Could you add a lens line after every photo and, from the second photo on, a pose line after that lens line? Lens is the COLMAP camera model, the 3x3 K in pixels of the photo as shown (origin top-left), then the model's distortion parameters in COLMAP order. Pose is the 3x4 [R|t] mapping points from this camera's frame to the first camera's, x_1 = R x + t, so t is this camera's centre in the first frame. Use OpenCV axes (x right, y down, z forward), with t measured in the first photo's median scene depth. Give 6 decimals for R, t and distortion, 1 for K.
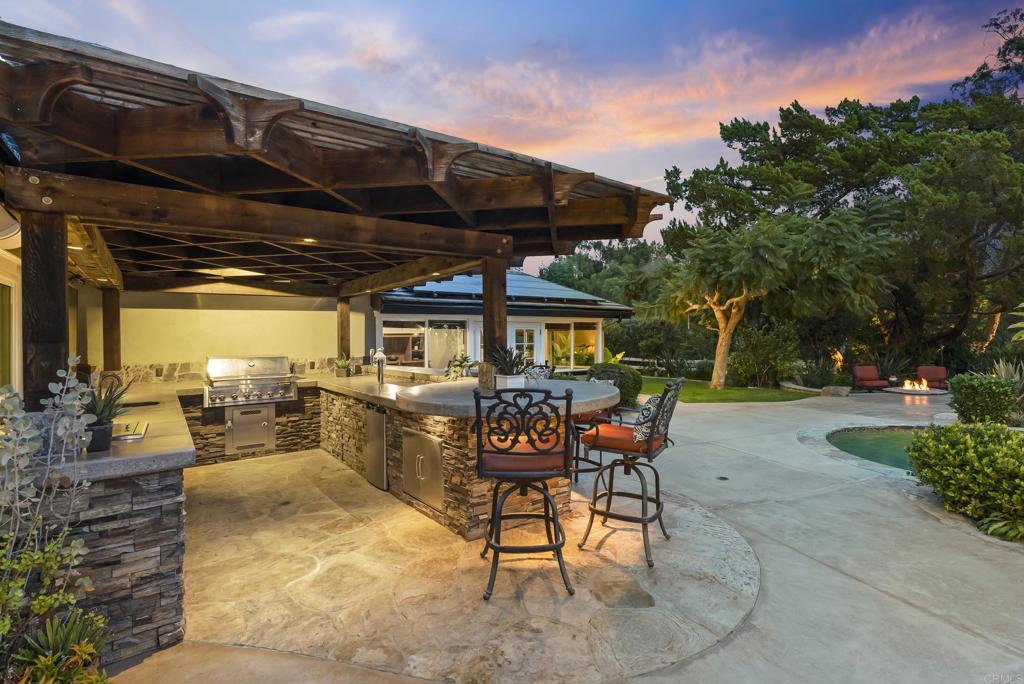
lens RADIAL K [[457.0, 0, 516.1], [0, 457.0, 340.7], [0, 0, 1]] dist [0.000304, -0.000128]
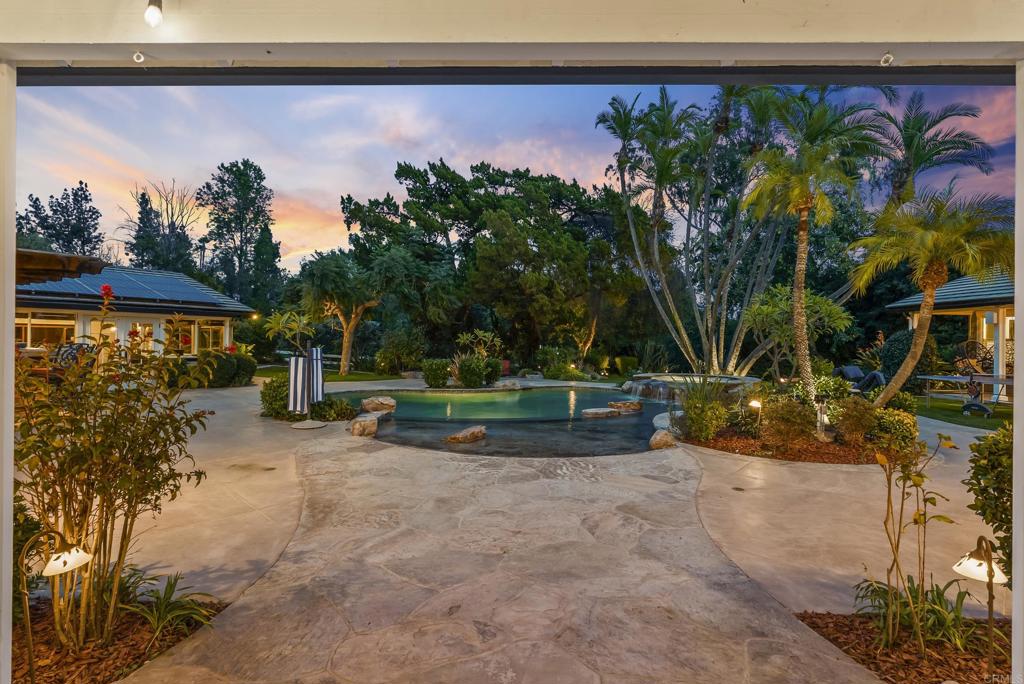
lens RADIAL K [[495.3, 0, 509.3], [0, 495.3, 345.5], [0, 0, 1]] dist [-0.003111, -0.000133]
pose [[0.925532, 0.019238, 0.378179, 0.263902], [-0.018716, 0.999812, -0.005058, 0.014432], [-0.378205, -0.002396, 0.925719, -0.379475]]
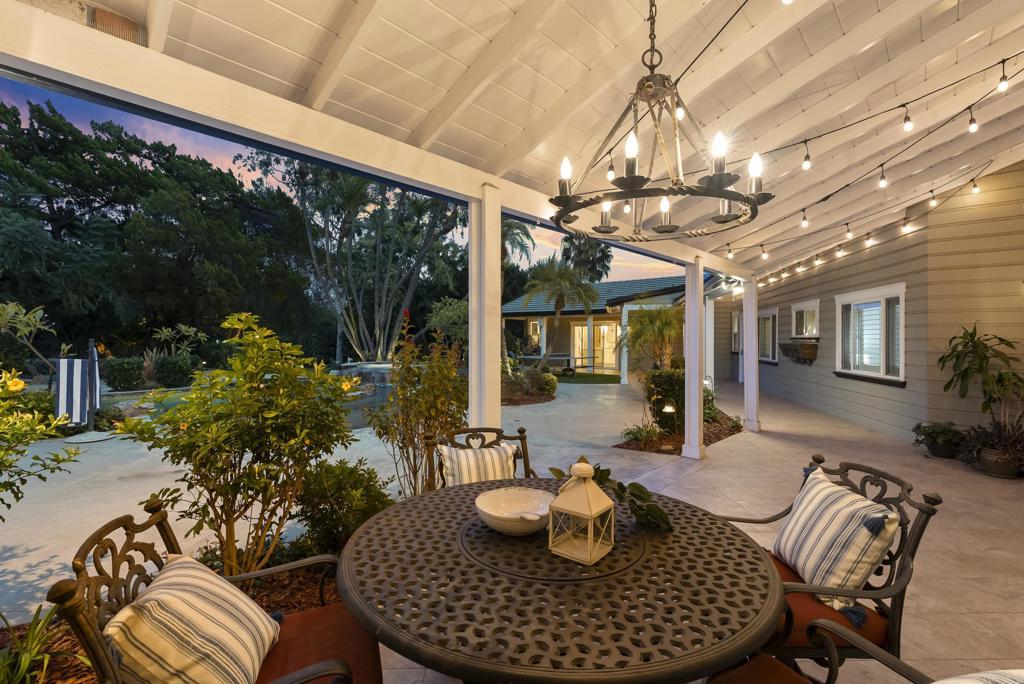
lens RADIAL K [[457.0, 0, 512.2], [0, 457.0, 340.4], [0, 0, 1]] dist [0.000304, -0.000128]
pose [[0.362713, 0.008681, 0.931861, 0.041782], [-0.003830, 0.999962, -0.007825, 0.013184], [-0.931893, -0.000731, 0.362732, -0.331869]]
